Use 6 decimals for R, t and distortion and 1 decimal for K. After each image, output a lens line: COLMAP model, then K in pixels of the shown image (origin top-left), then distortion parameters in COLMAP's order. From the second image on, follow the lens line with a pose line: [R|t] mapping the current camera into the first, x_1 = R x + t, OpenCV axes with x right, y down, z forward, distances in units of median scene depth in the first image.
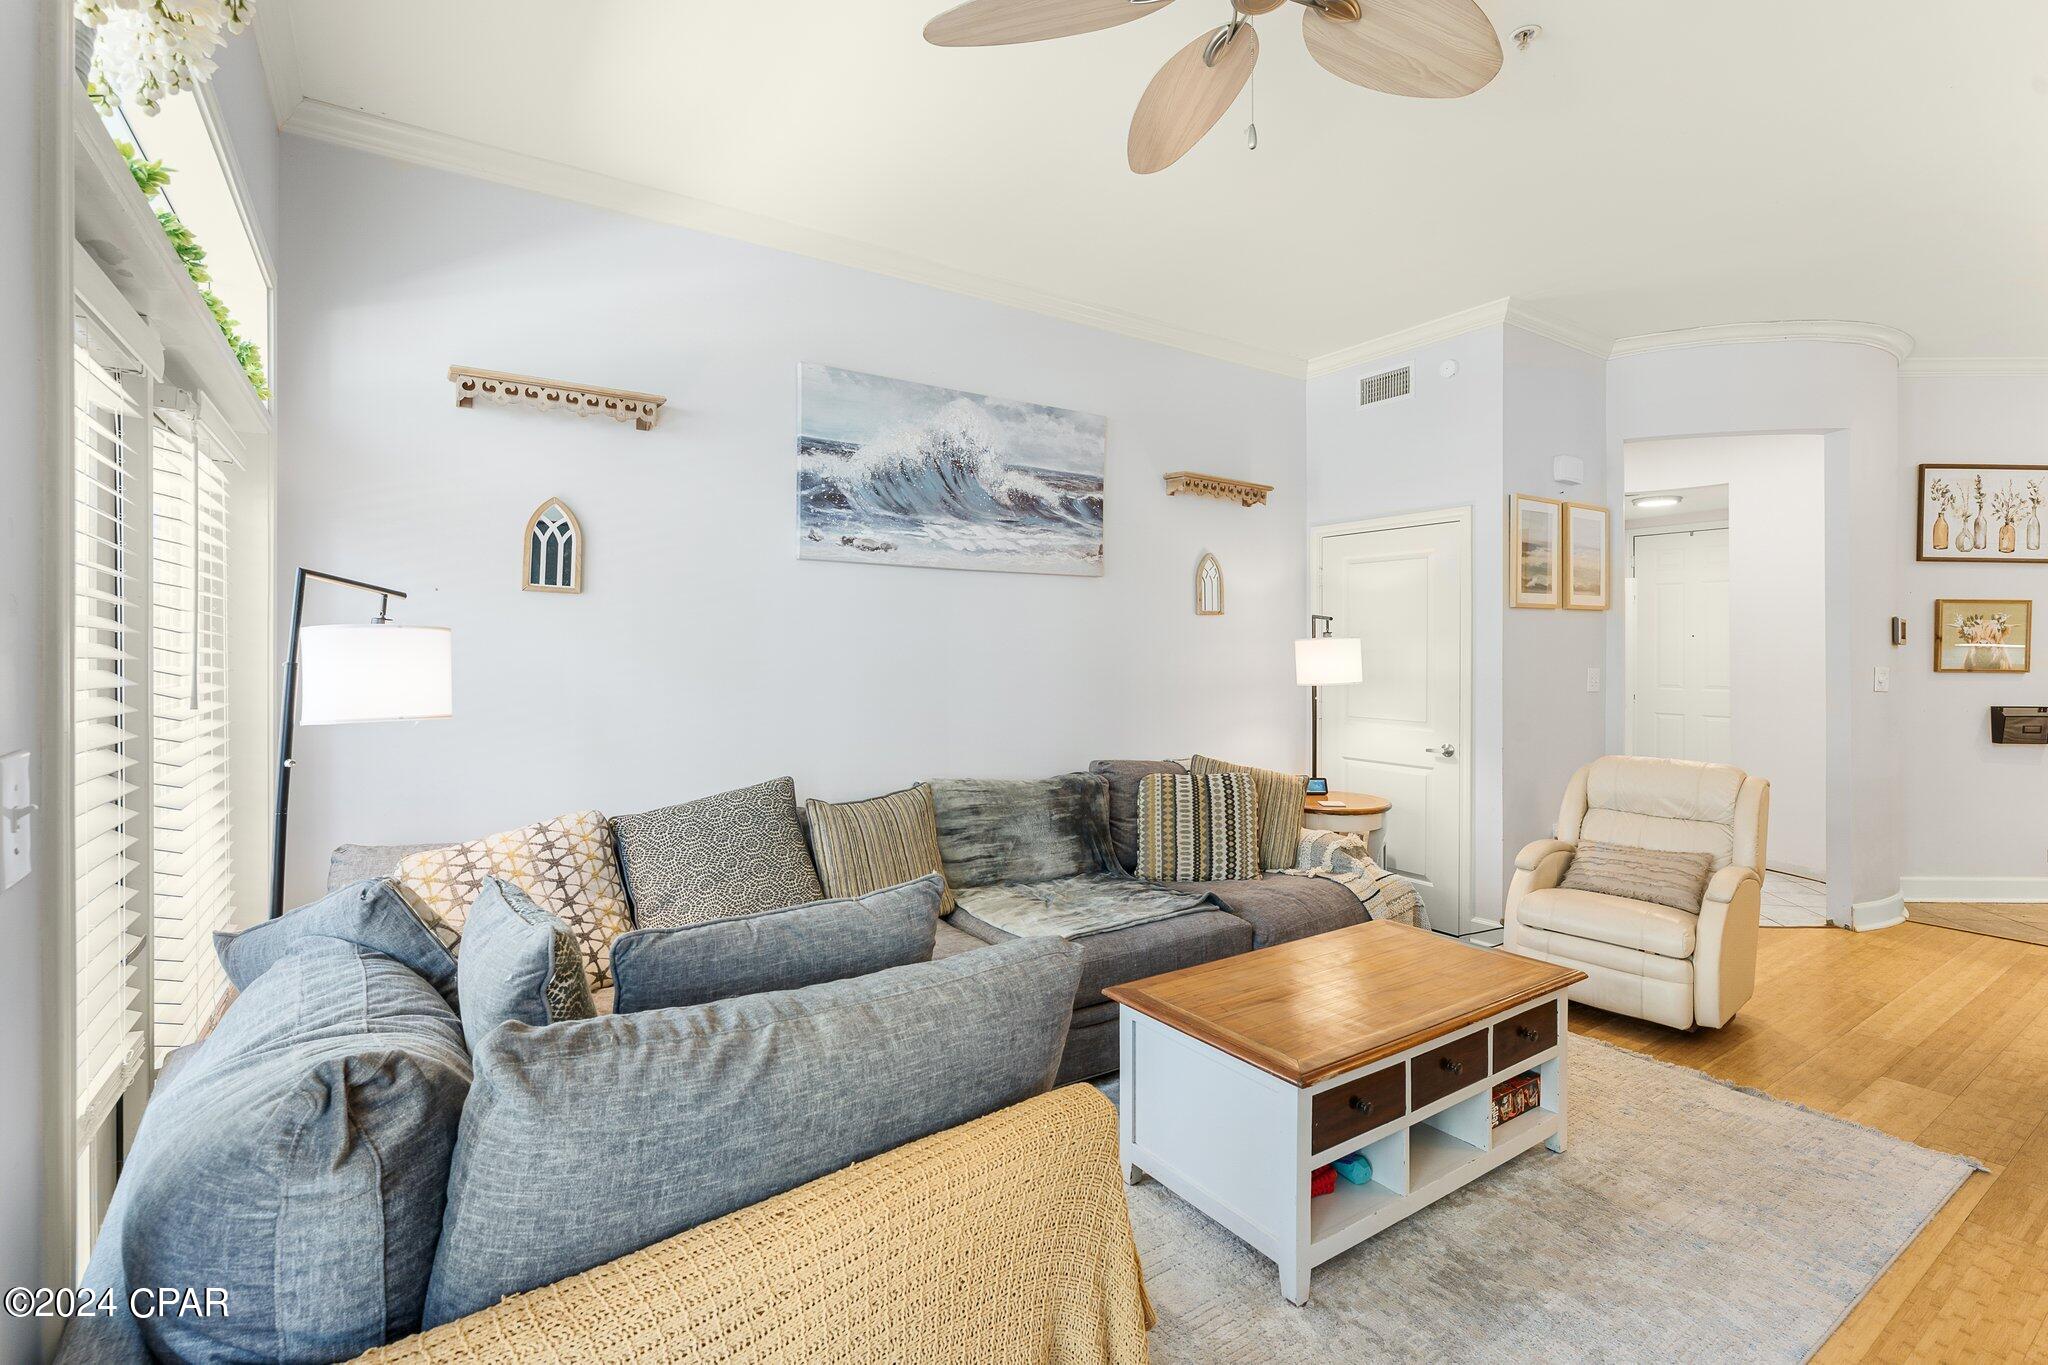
lens RADIAL K [[928.7, 0, 1007.5], [0, 928.7, 648.2], [0, 0, 1]] dist [-0.001889, -0.000230]
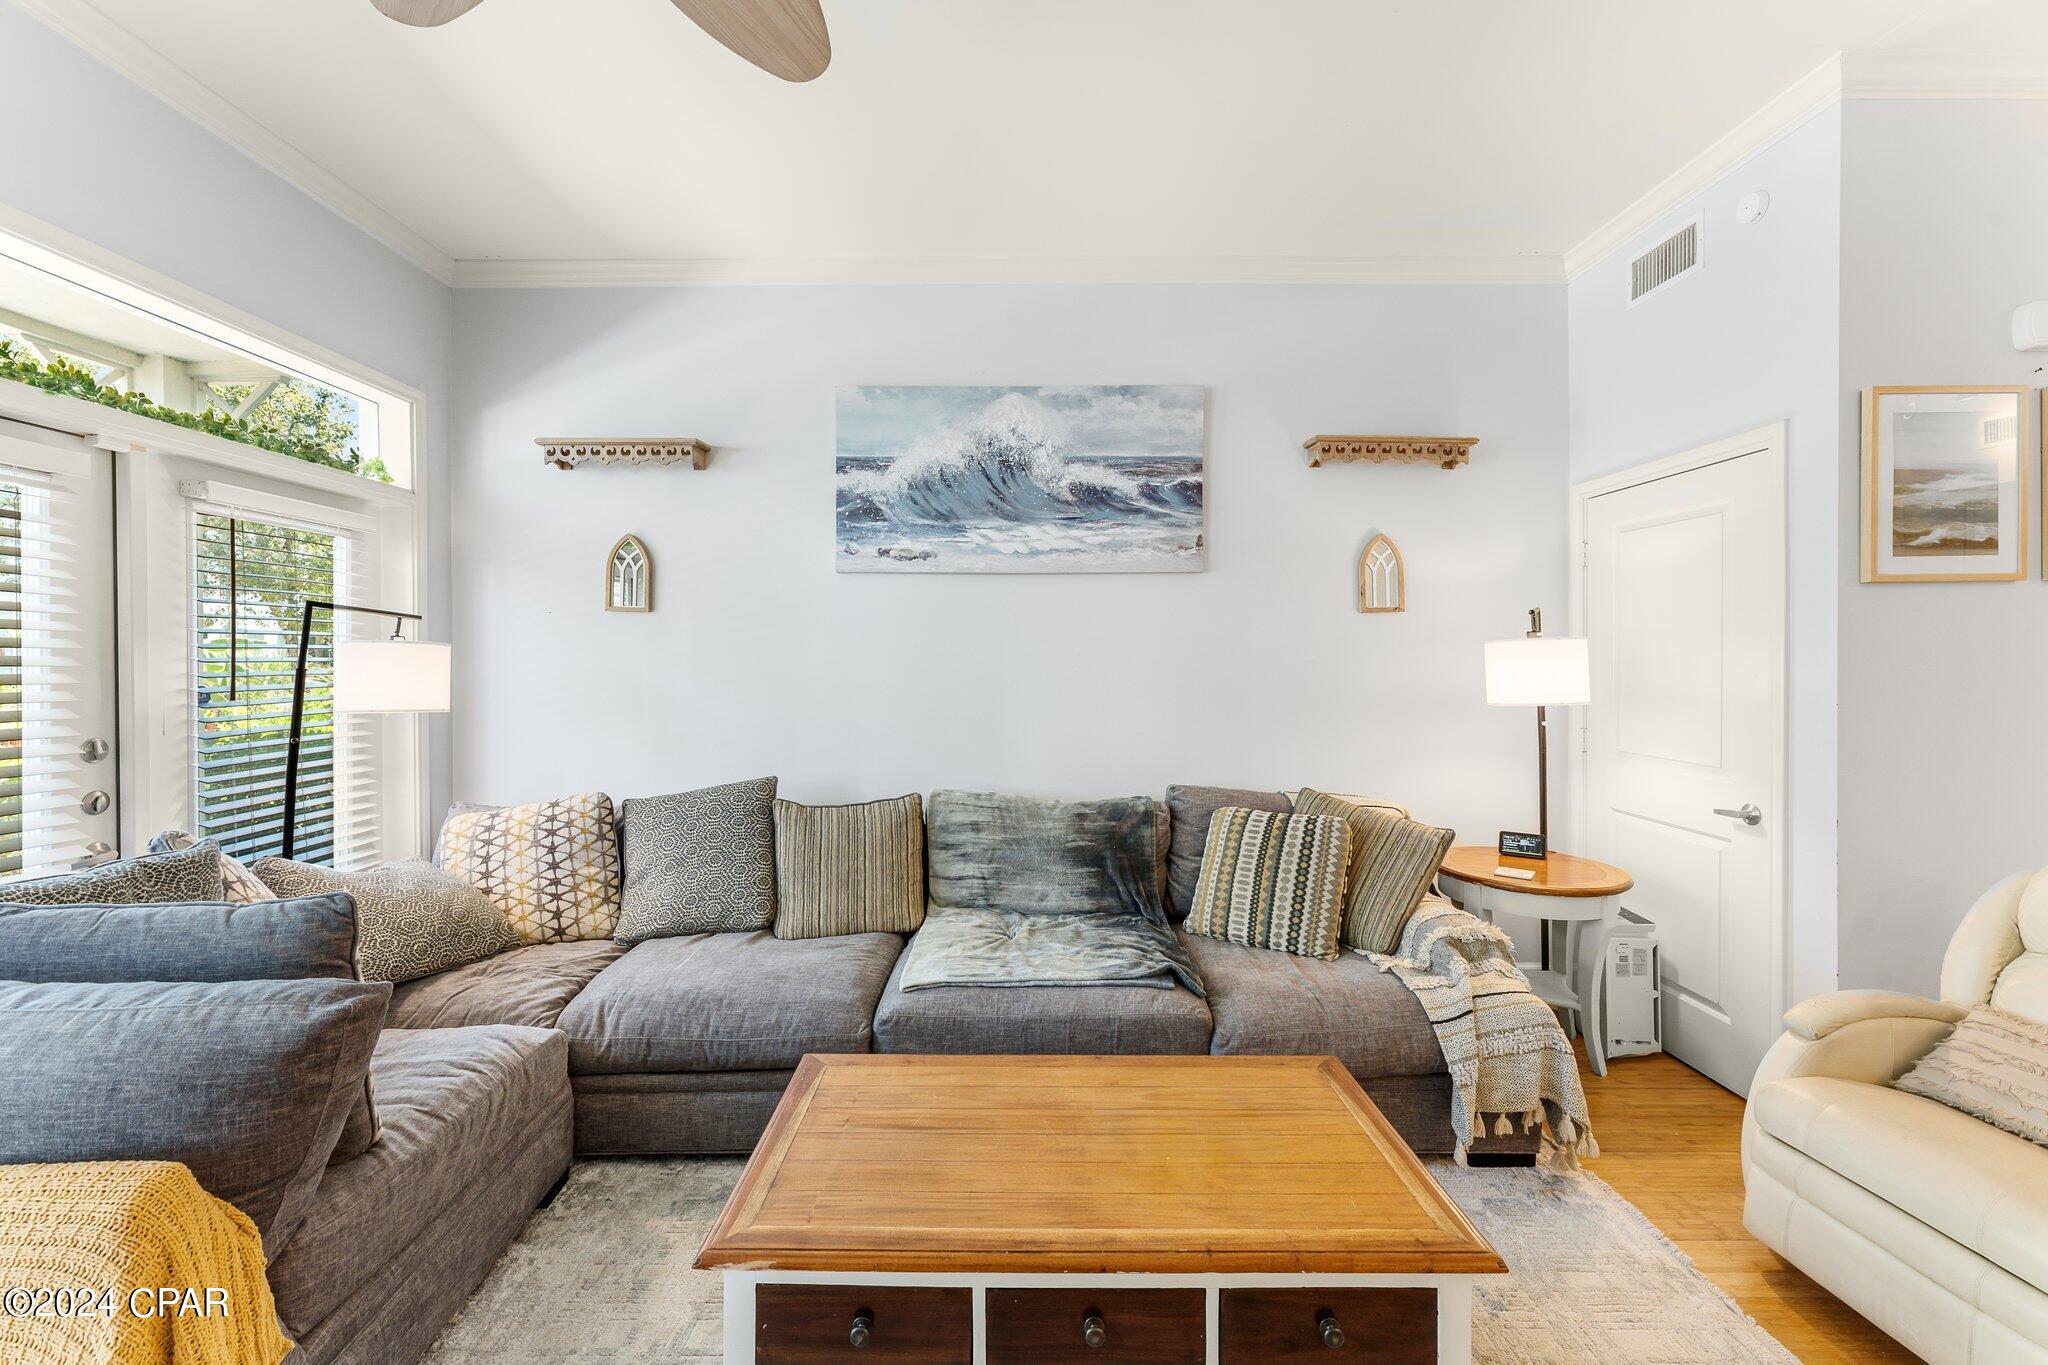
lens RADIAL K [[825.7, 0, 1016.0], [0, 825.7, 661.7], [0, 0, 1]] dist [0.000946, 0.000006]
pose [[0.832083, 0.000402, -0.554650, 0.424665], [0.003642, 0.999974, 0.006187, 0.000802], [0.554638, -0.007168, 0.832061, 0.294567]]
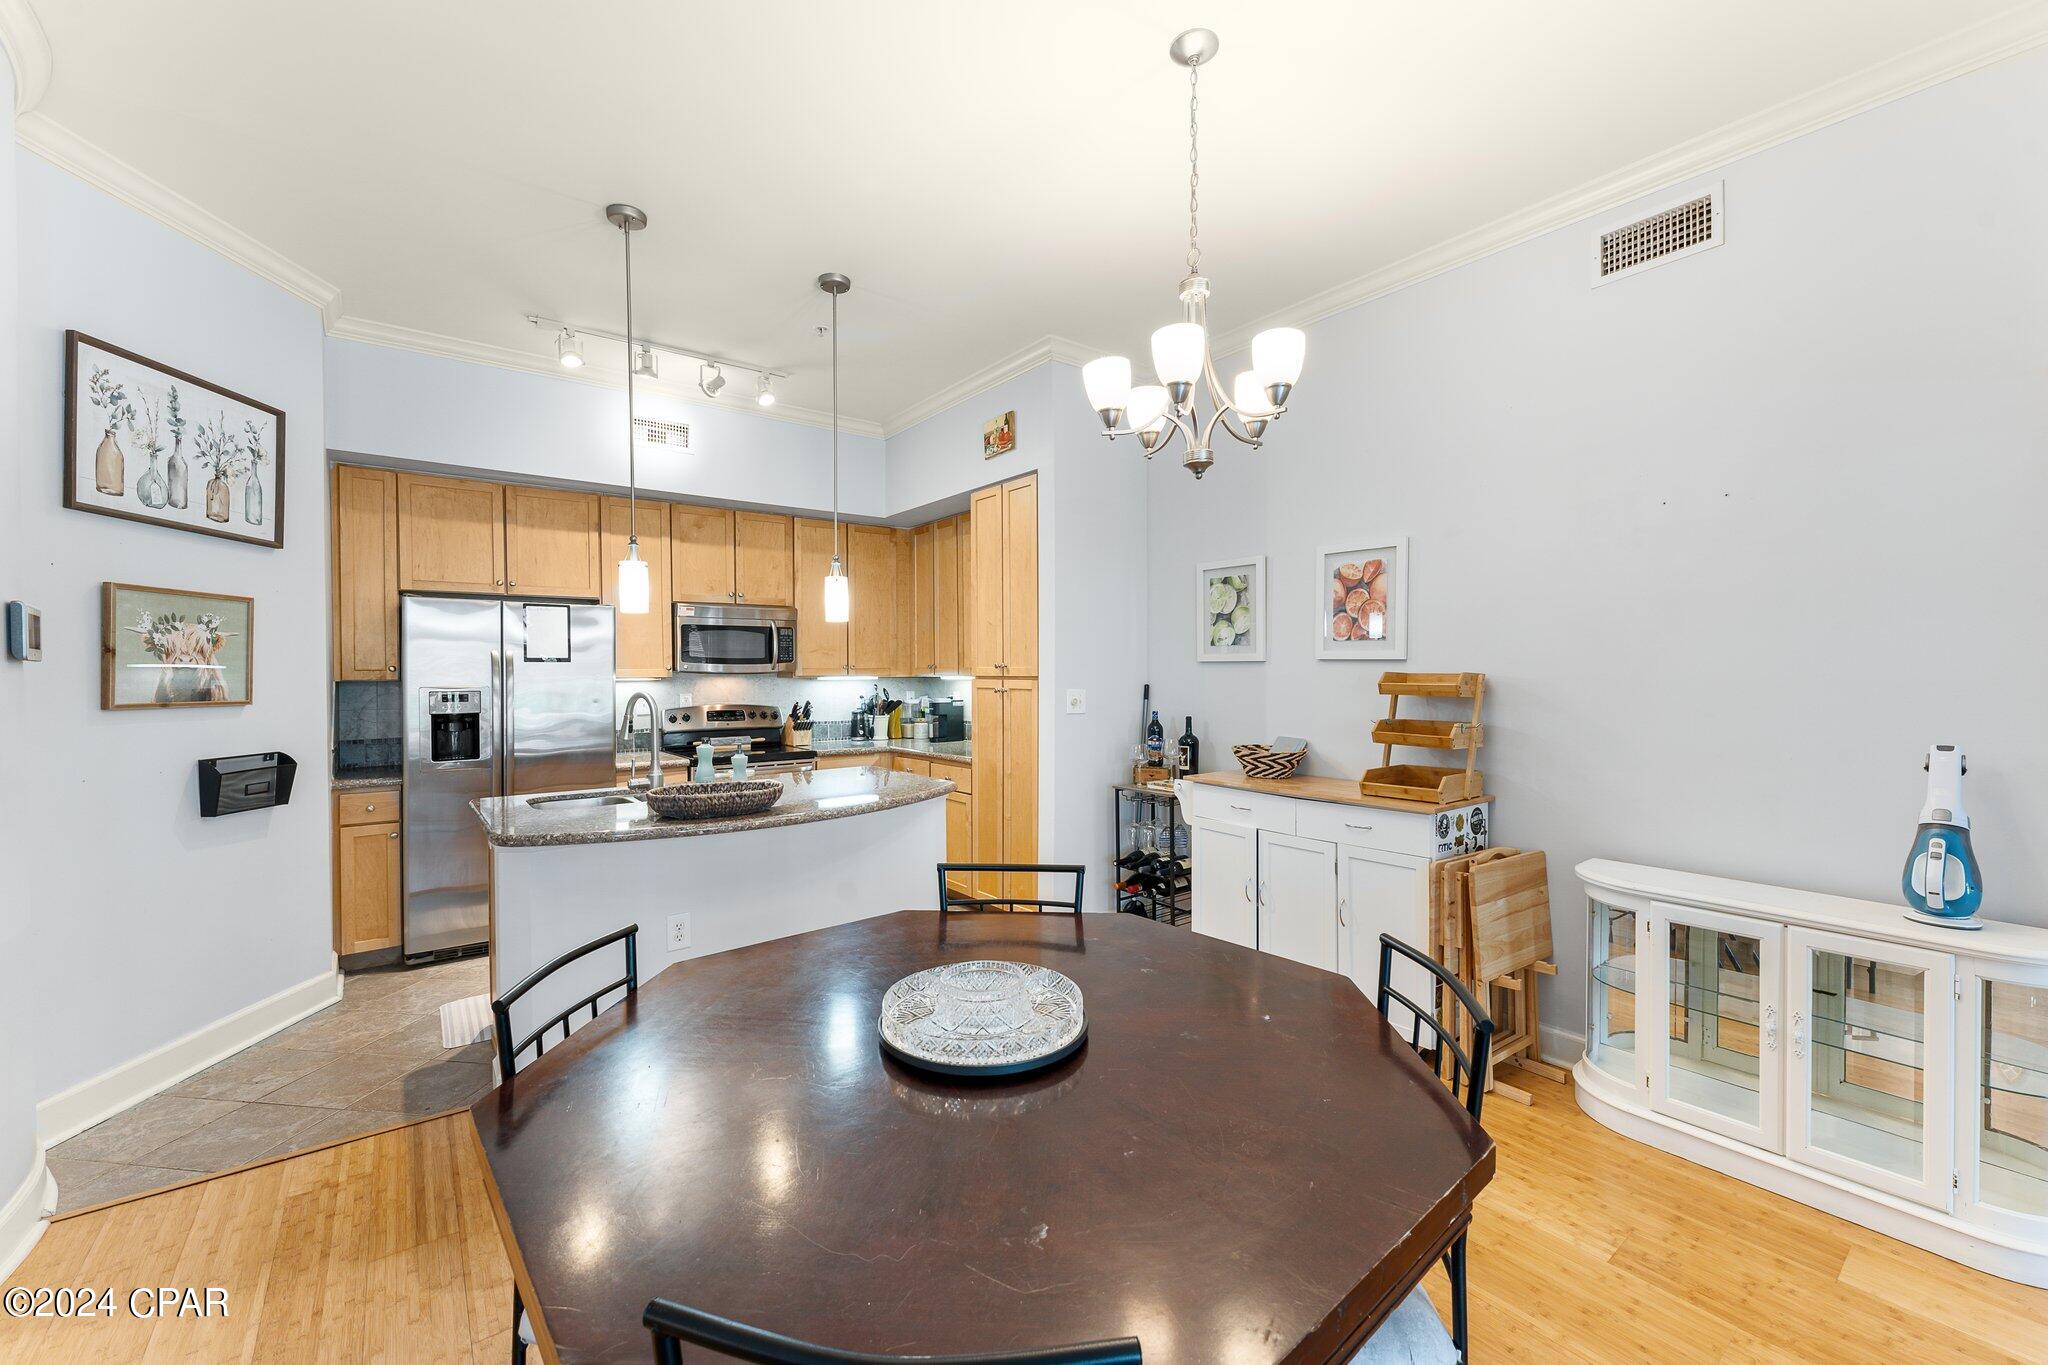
lens RADIAL K [[811.0, 0, 986.1], [0, 811.0, 681.8], [0, 0, 1]] dist [0.001592, -0.000105]
pose [[-0.024222, -0.014590, 0.999600, 0.641453], [0.000785, 0.999893, 0.014613, 0.001887], [-0.999706, 0.001139, -0.024208, 0.616565]]
